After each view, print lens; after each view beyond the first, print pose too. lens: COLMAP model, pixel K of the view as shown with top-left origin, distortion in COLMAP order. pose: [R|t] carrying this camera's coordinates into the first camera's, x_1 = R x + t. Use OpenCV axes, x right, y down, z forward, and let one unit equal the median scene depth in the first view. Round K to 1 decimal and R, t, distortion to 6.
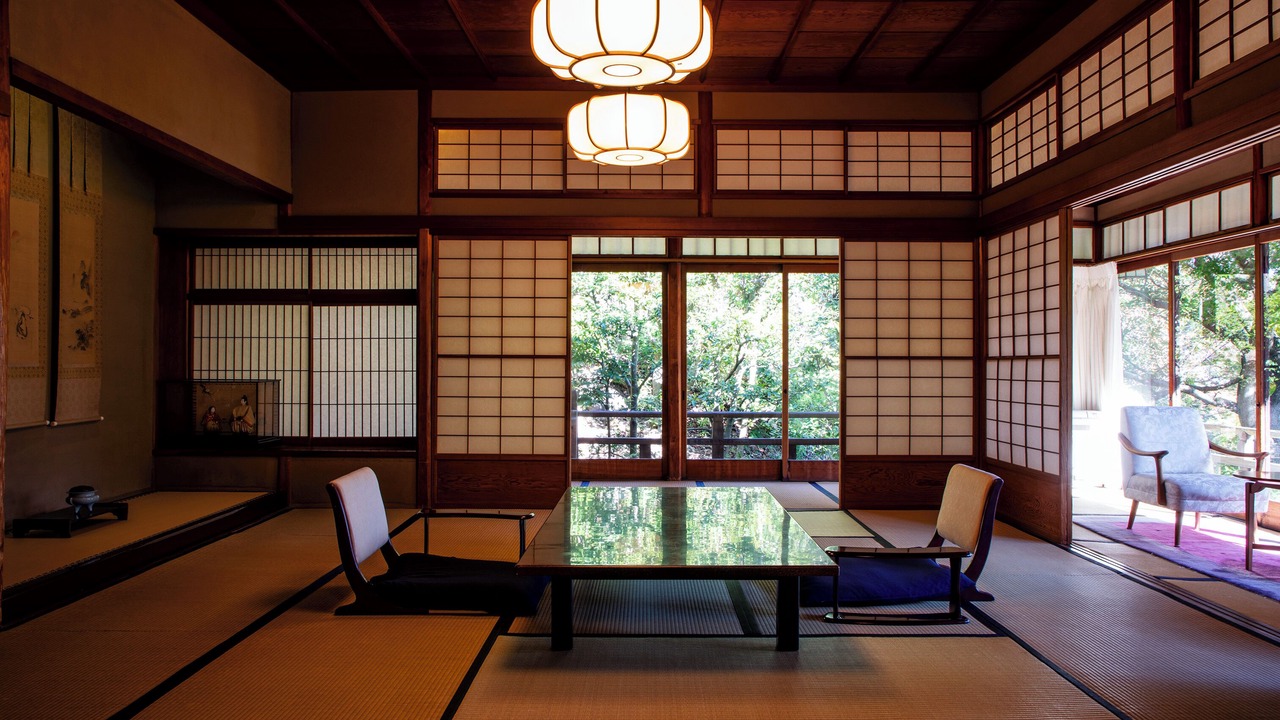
lens RADIAL K [[916.3, 0, 639.4], [0, 916.3, 361.0], [0, 0, 1]] dist [-0.034208, 0.010362]
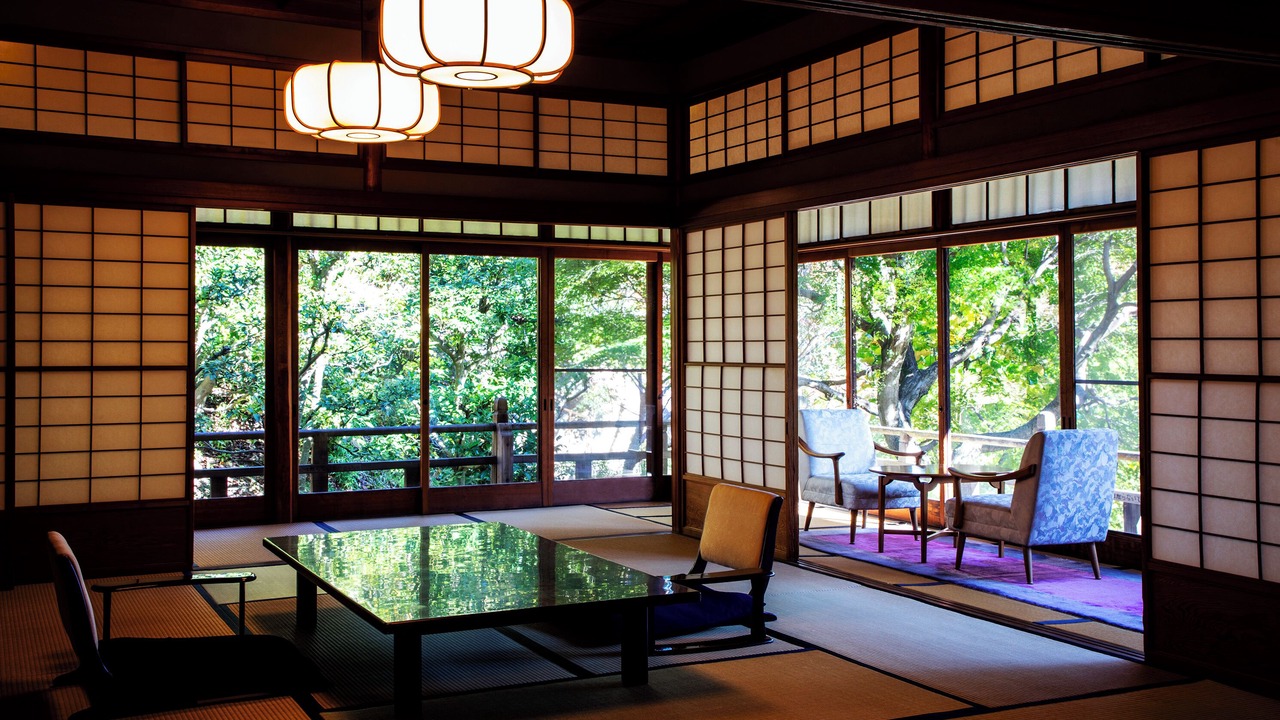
lens RADIAL K [[1298.2, 0, 640.1], [0, 1298.2, 358.1], [0, 0, 1]] dist [0.021739, 0.000000]
pose [[0.890202, -0.011564, 0.455419, -0.240746], [0.003920, 0.999835, 0.017725, -0.030575], [-0.455548, -0.013994, 0.890101, -0.121170]]
